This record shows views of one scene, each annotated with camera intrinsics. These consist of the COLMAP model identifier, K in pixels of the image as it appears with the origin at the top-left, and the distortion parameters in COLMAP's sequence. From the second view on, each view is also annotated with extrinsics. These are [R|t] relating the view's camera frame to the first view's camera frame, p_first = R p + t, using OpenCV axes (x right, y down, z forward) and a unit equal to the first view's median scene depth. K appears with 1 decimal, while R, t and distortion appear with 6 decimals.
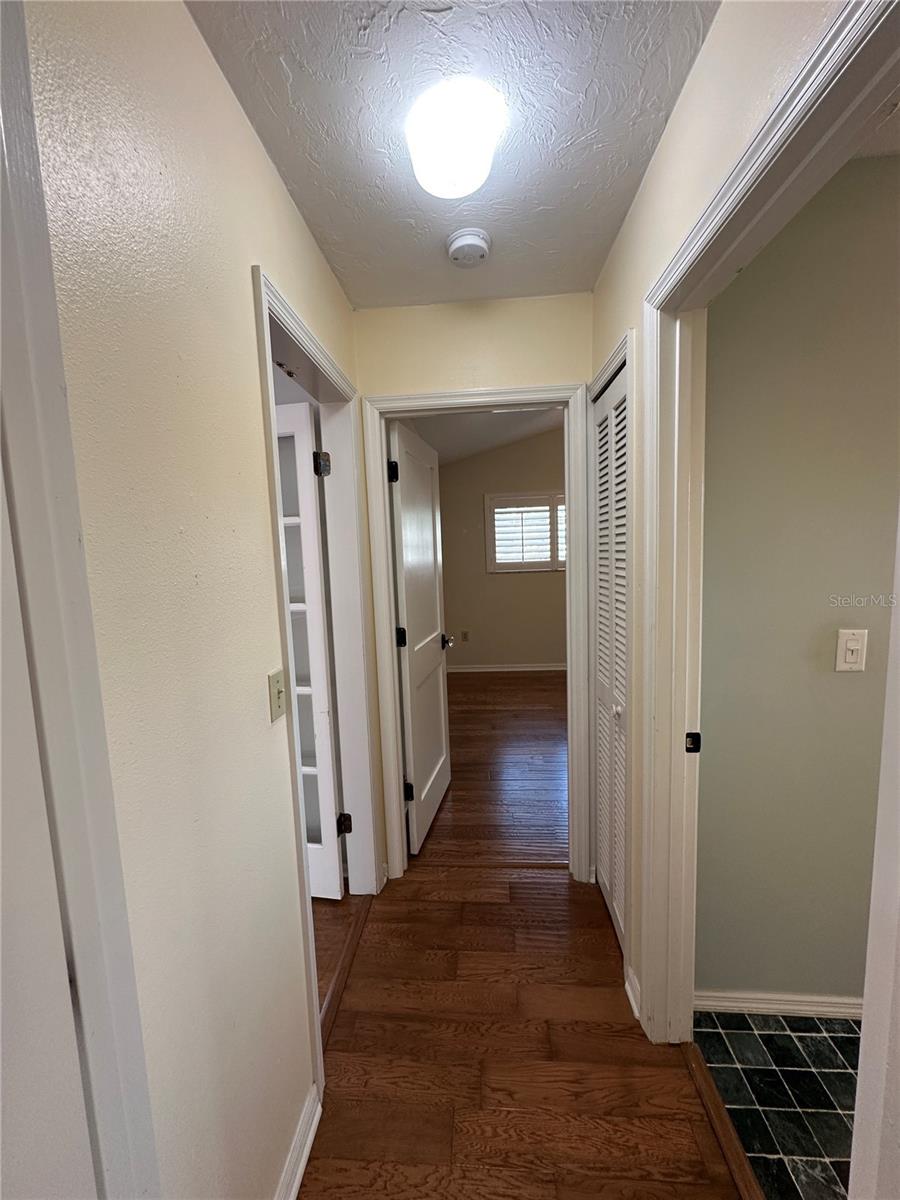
lens RADIAL K [[479.3, 0, 450.0], [0, 479.3, 600.0], [0, 0, 1]] dist [-0.009577, 0.003036]
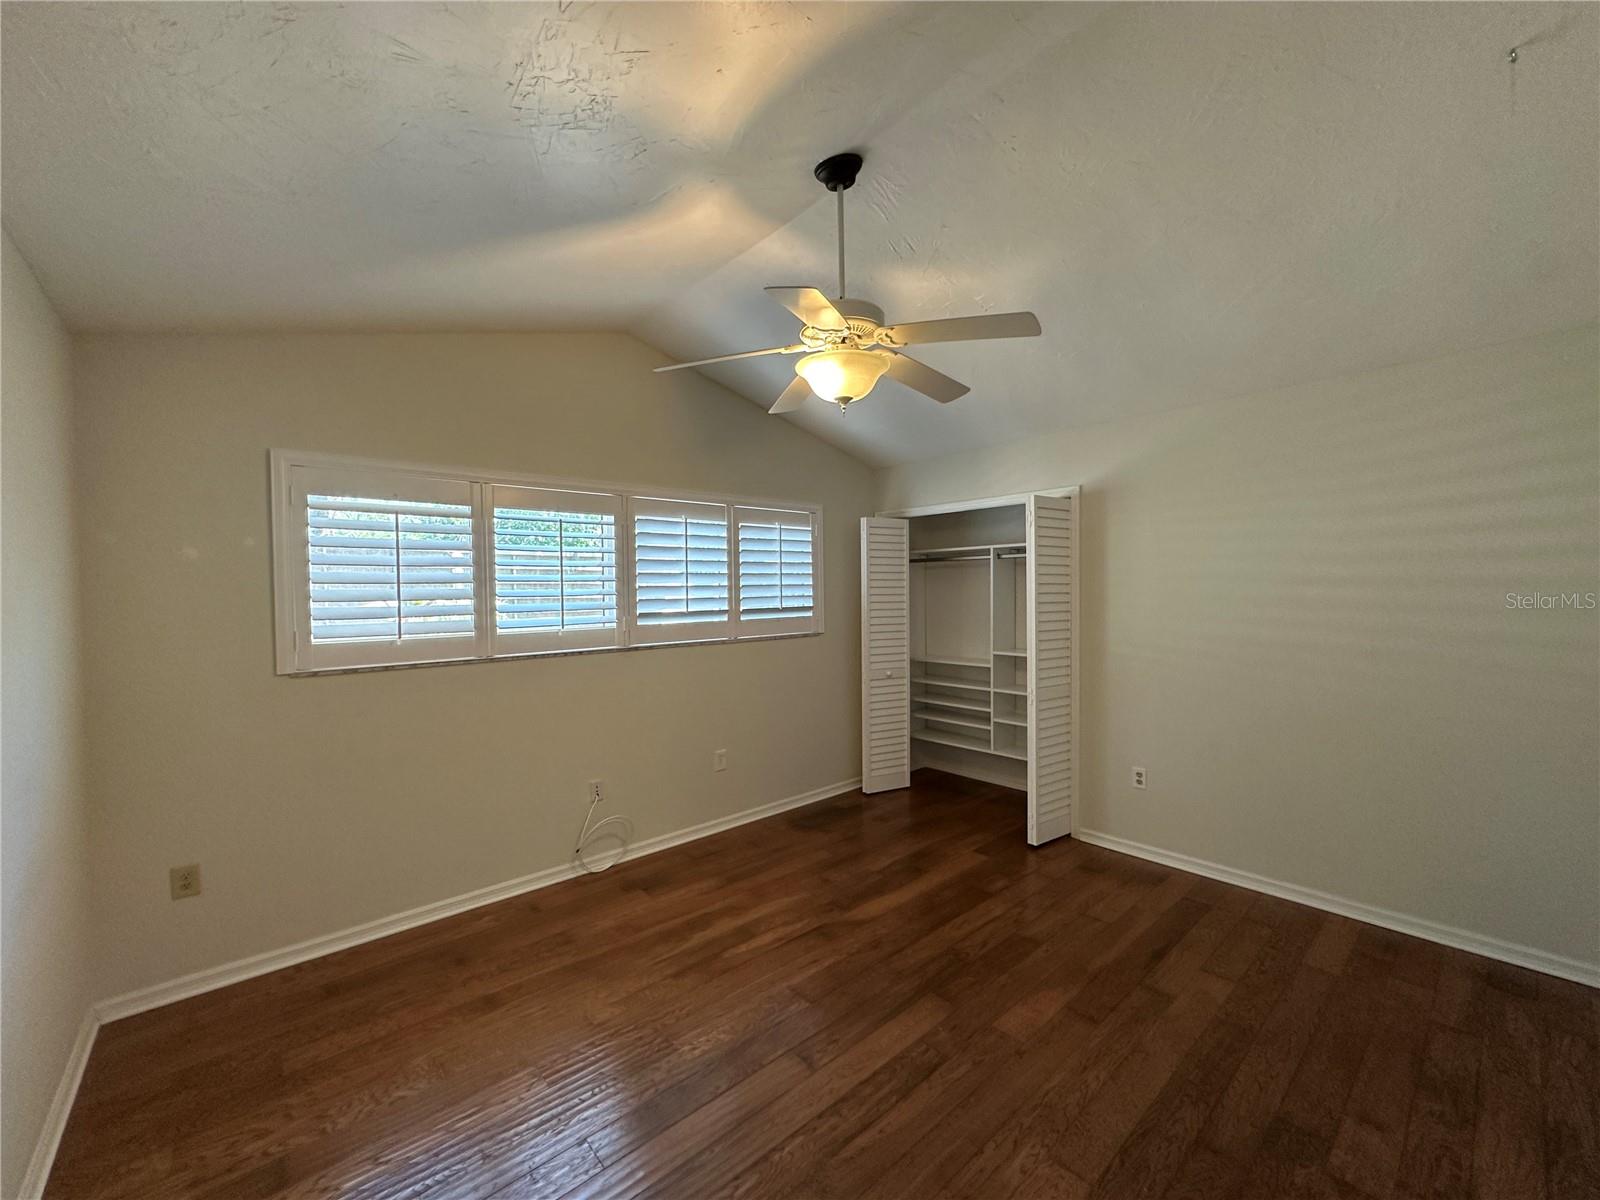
lens RADIAL K [[639.1, 0, 799.8], [0, 639.1, 601.9], [0, 0, 1]] dist [-0.009577, 0.003036]
pose [[0.699096, 0.015394, 0.714862, 0.012795], [0.058217, 0.995223, -0.078365, -0.052332], [-0.712654, 0.096402, 0.694861, 0.419496]]
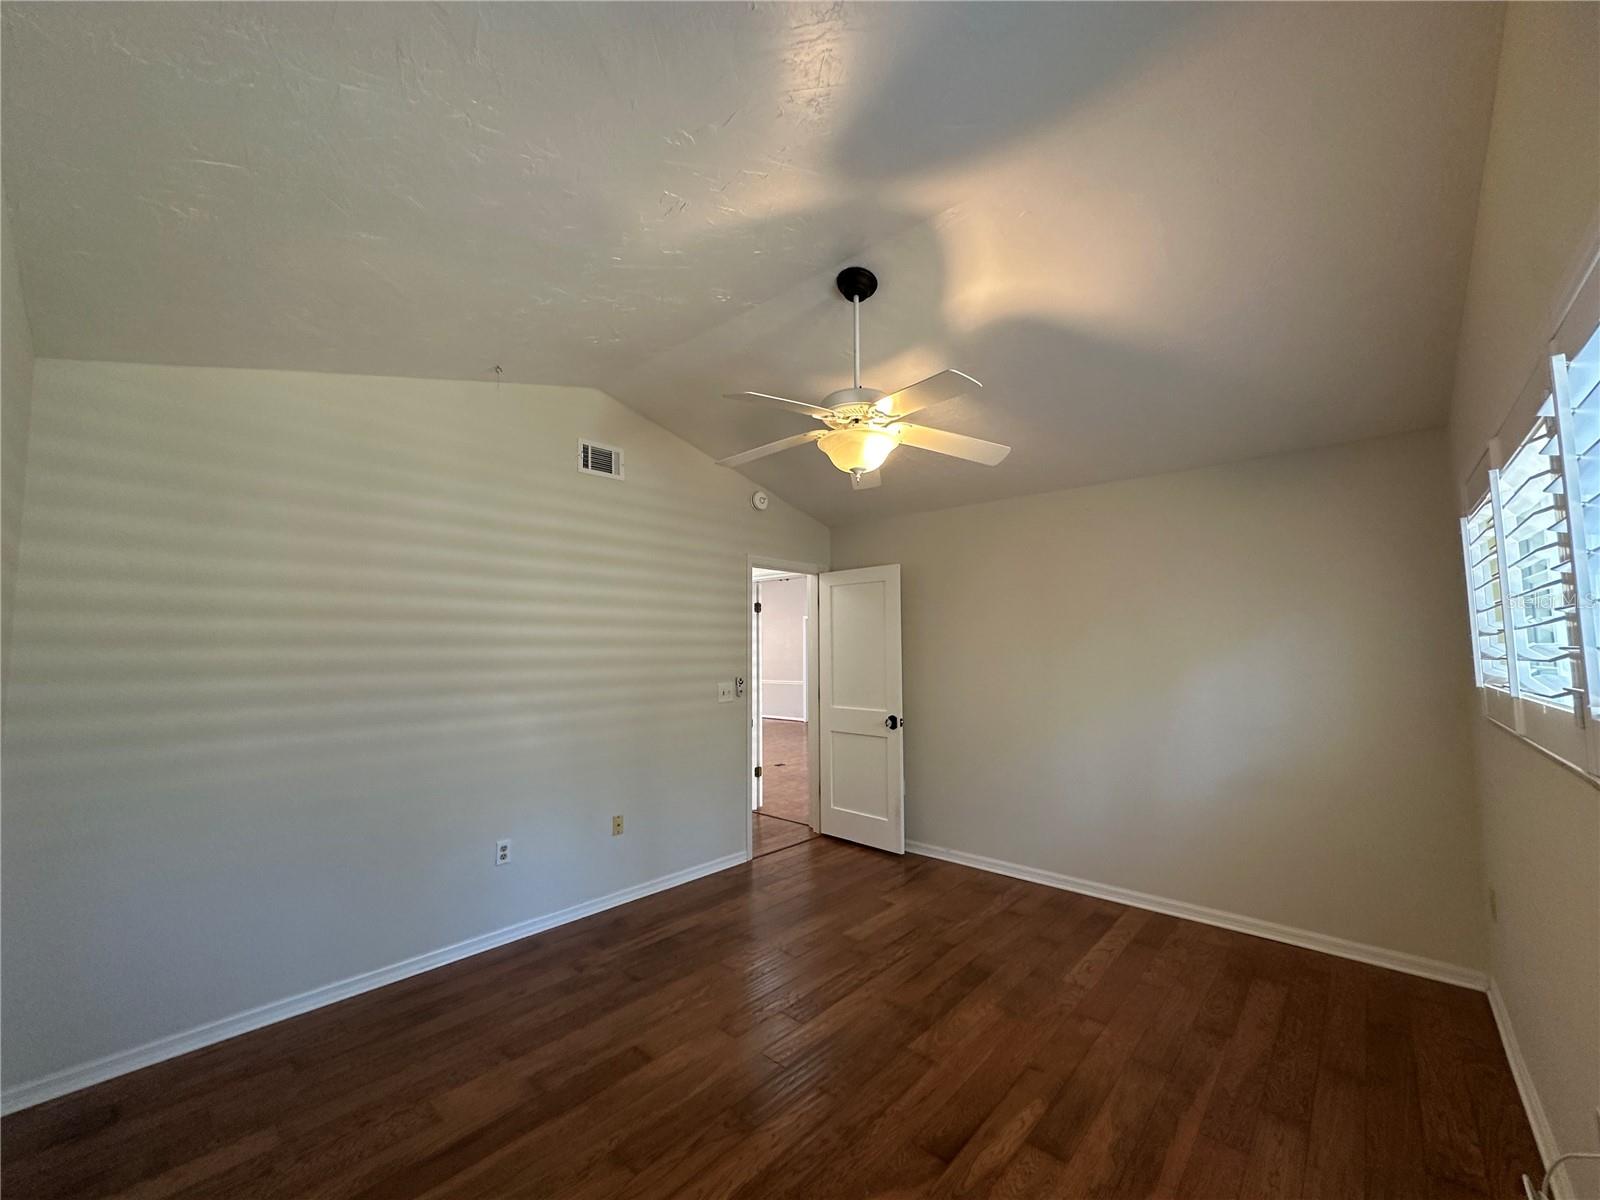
lens RADIAL K [[639.1, 0, 799.8], [0, 639.1, 601.9], [0, 0, 1]] dist [-0.009577, 0.003036]
pose [[-0.611652, -0.014988, -0.790985, 0.693214], [-0.053777, 0.998296, 0.022668, -0.119615], [0.789297, 0.056402, -0.611415, 0.910202]]
